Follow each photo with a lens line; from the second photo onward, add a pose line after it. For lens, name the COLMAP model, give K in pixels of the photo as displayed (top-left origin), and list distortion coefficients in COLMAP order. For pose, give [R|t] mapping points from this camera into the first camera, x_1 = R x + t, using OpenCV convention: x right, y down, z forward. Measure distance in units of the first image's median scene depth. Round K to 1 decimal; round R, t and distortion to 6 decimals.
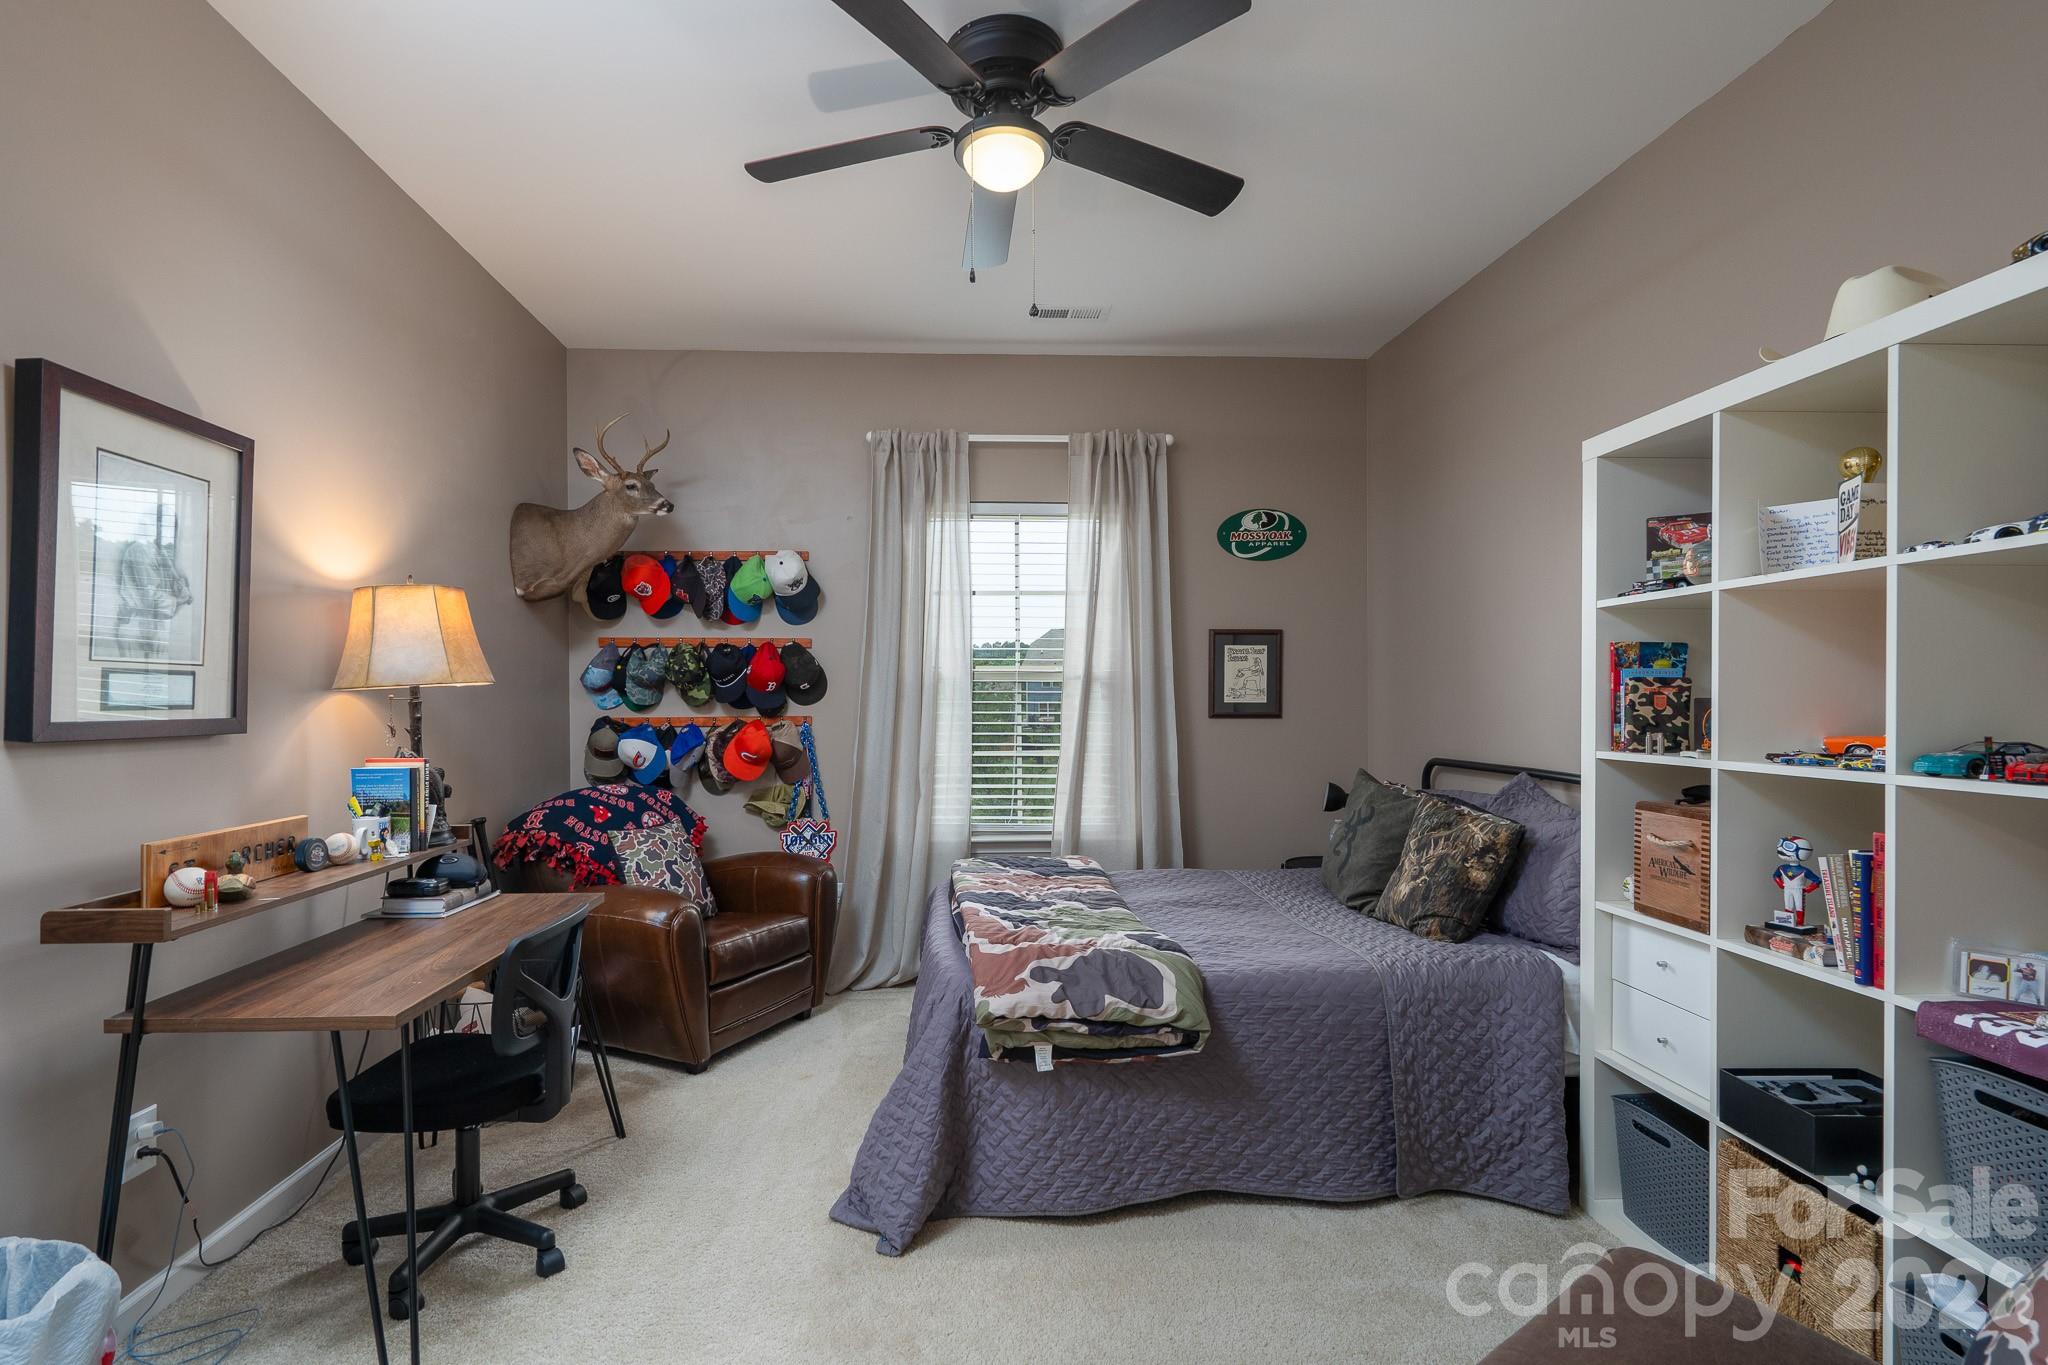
lens RADIAL K [[947.0, 0, 1025.1], [0, 947.0, 681.8], [0, 0, 1]] dist [-0.005713, 0.001689]
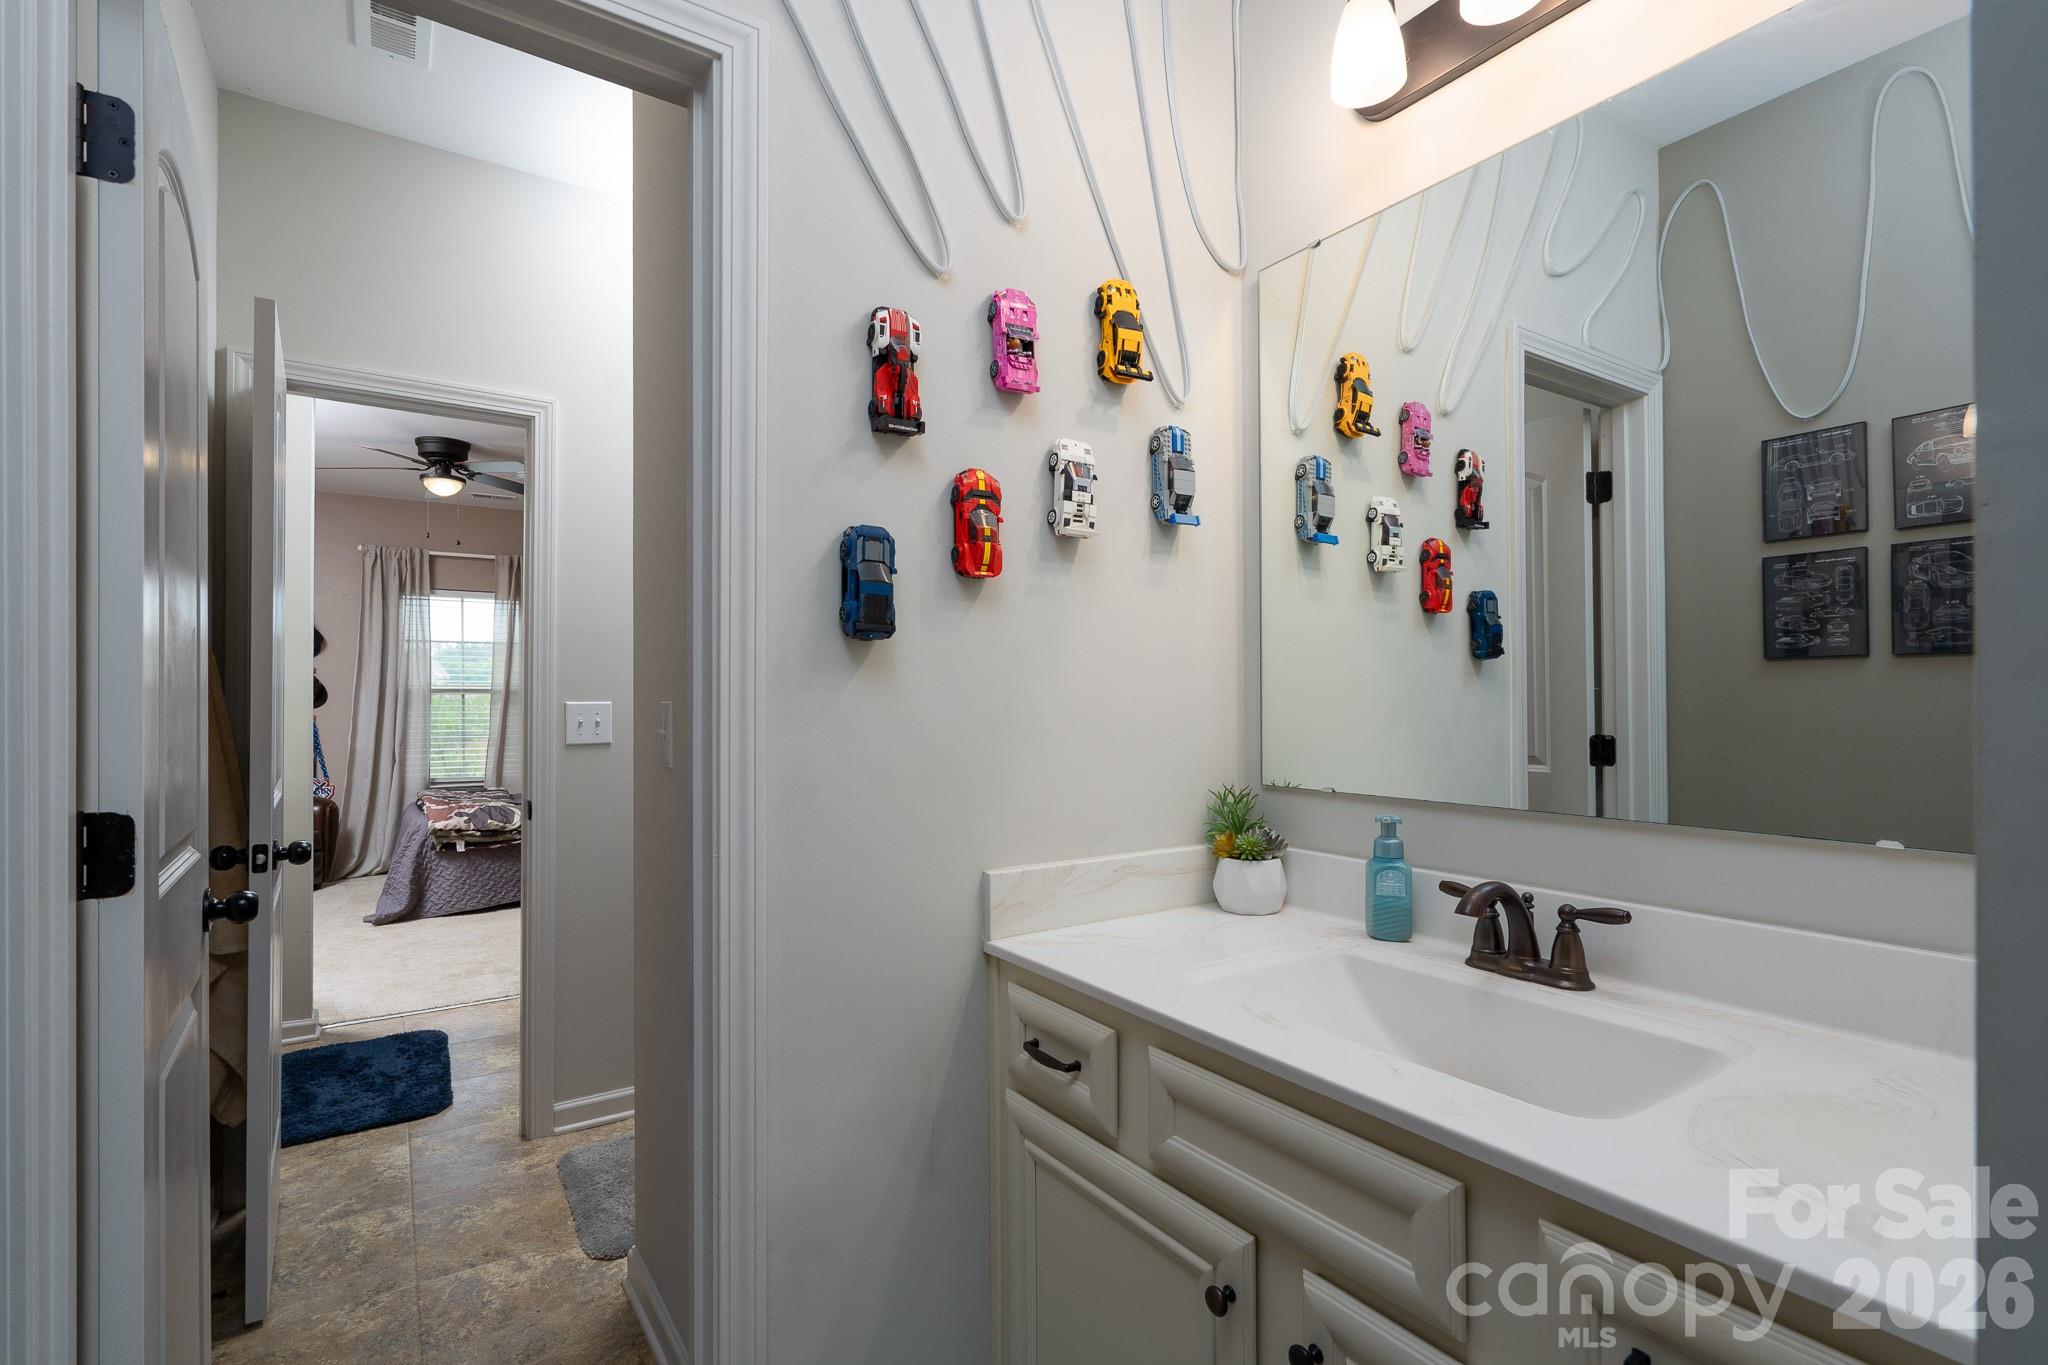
lens RADIAL K [[947.0, 0, 1015.4], [0, 947.0, 687.0], [0, 0, 1]] dist [-0.005713, 0.001689]
pose [[0.883577, 0.000390, 0.468286, 0.143721], [-0.002327, 0.999991, 0.003558, -0.038463], [-0.468280, -0.004233, 0.883570, -1.875292]]
